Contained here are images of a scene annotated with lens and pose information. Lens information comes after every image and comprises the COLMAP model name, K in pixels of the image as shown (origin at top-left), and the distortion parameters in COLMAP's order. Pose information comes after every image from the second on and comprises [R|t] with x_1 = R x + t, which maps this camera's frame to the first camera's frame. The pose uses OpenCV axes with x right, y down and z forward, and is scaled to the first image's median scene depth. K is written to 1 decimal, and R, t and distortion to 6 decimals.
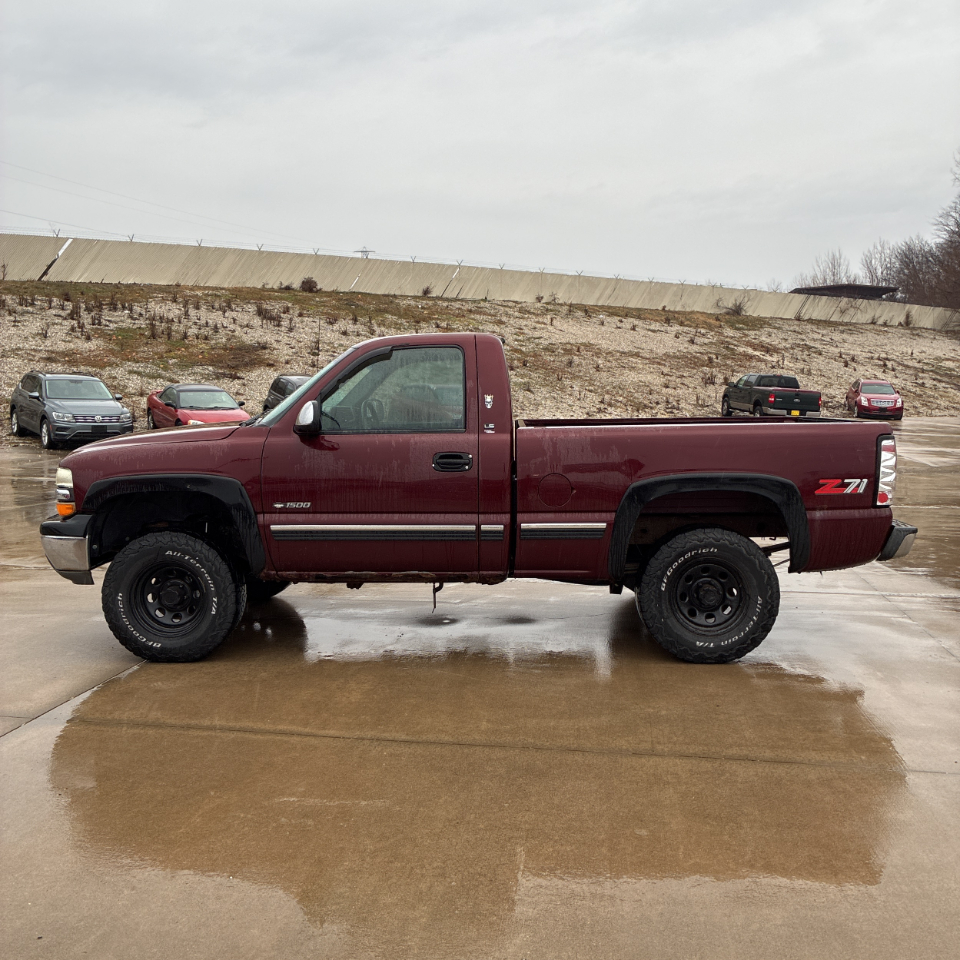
lens RADIAL K [[967.5, 0, 481.4], [0, 967.5, 476.5], [0, 0, 1]] dist [0.029133, 0.000000]
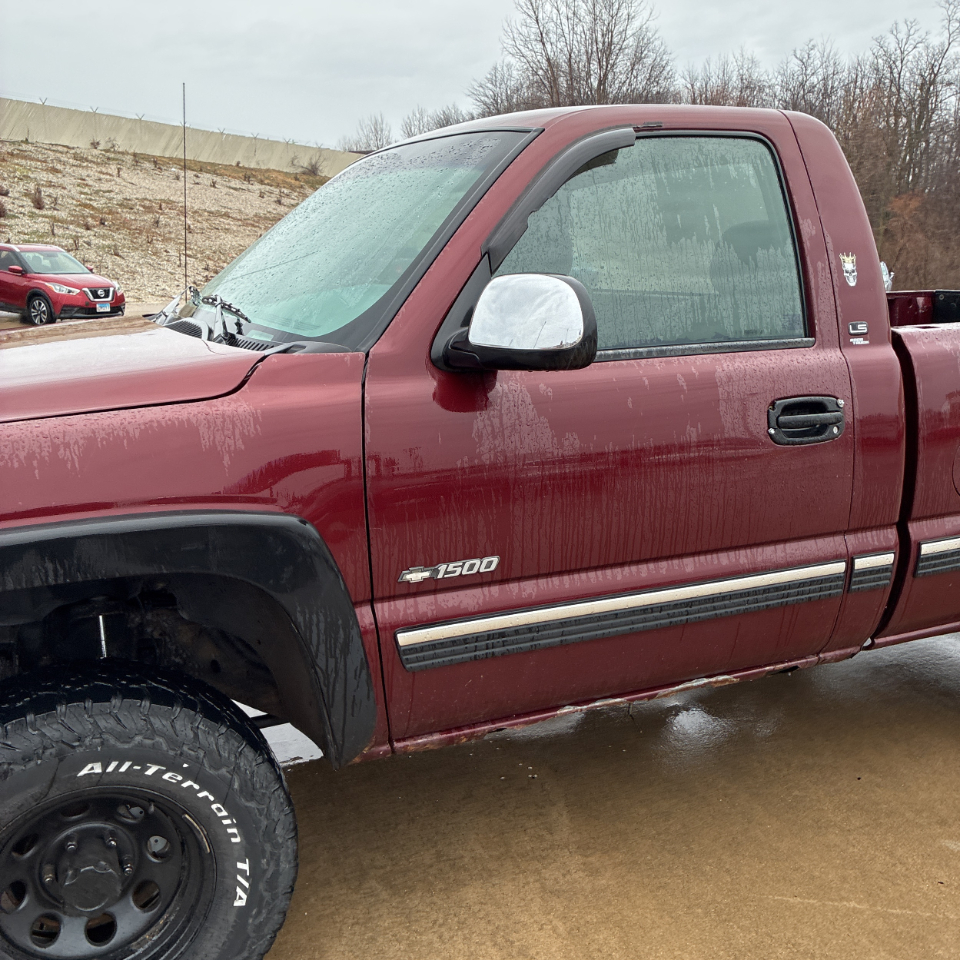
lens RADIAL K [[967.5, 0, 471.0], [0, 967.5, 473.2], [0, 0, 1]] dist [0.029133, 0.000000]
pose [[0.901229, -0.094198, 0.422981, -0.052843], [0.038244, 0.989569, 0.138894, -0.008662], [-0.431652, -0.108999, 0.895430, 0.106651]]
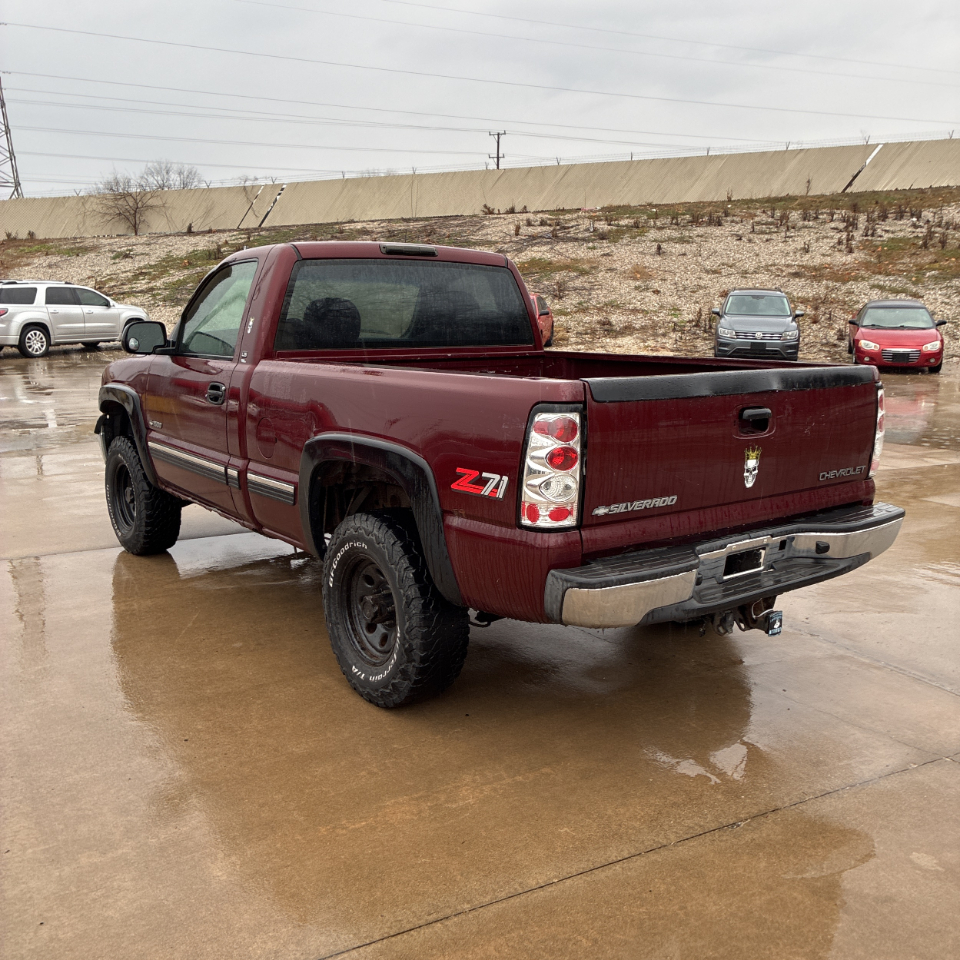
lens RADIAL K [[967.5, 0, 489.5], [0, 967.5, 489.6], [0, 0, 1]] dist [0.029133, 0.000000]
pose [[0.633225, 0.150390, -0.759216, 0.127874], [-0.074405, 0.988225, 0.133695, -0.010141], [0.770383, -0.028170, 0.636959, 0.096907]]
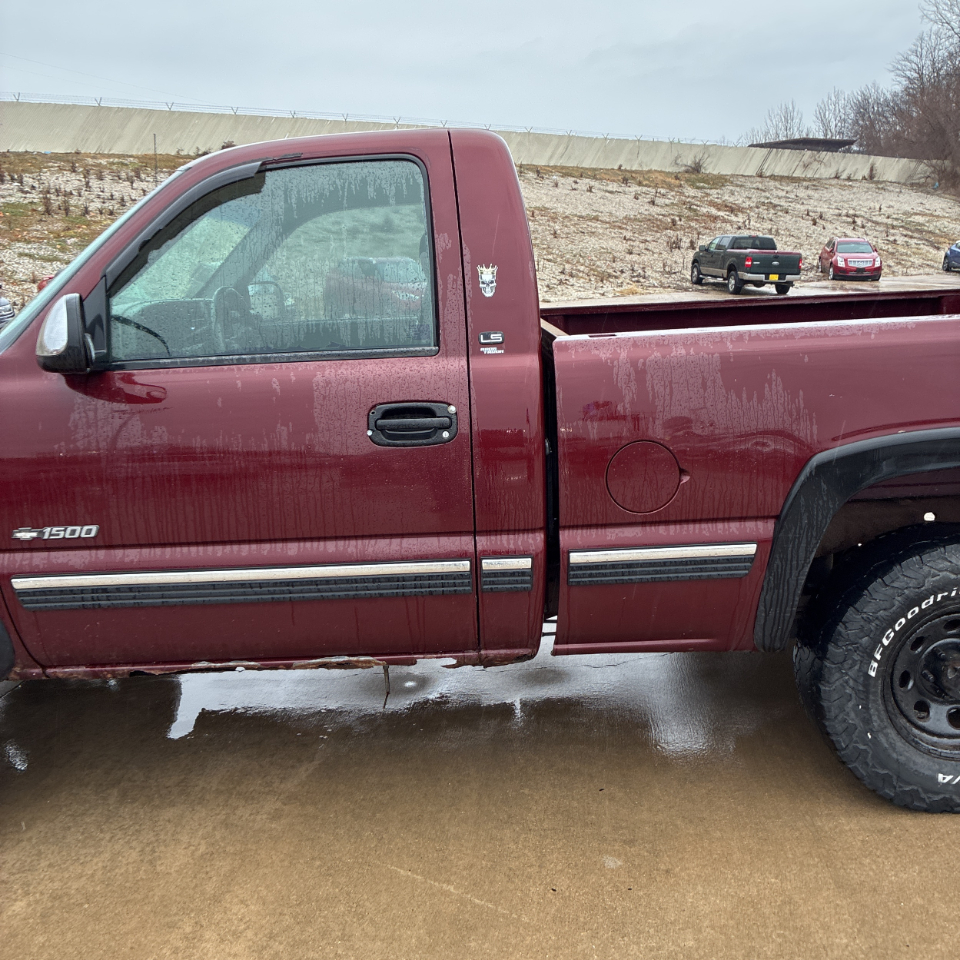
lens RADIAL K [[967.5, 0, 476.5], [0, 967.5, 479.9], [0, 0, 1]] dist [0.029133, 0.000000]
pose [[0.998159, -0.043063, 0.042722, -0.003218], [0.037130, 0.990675, 0.131089, -0.007217], [-0.047969, -0.129261, 0.990450, 0.086322]]
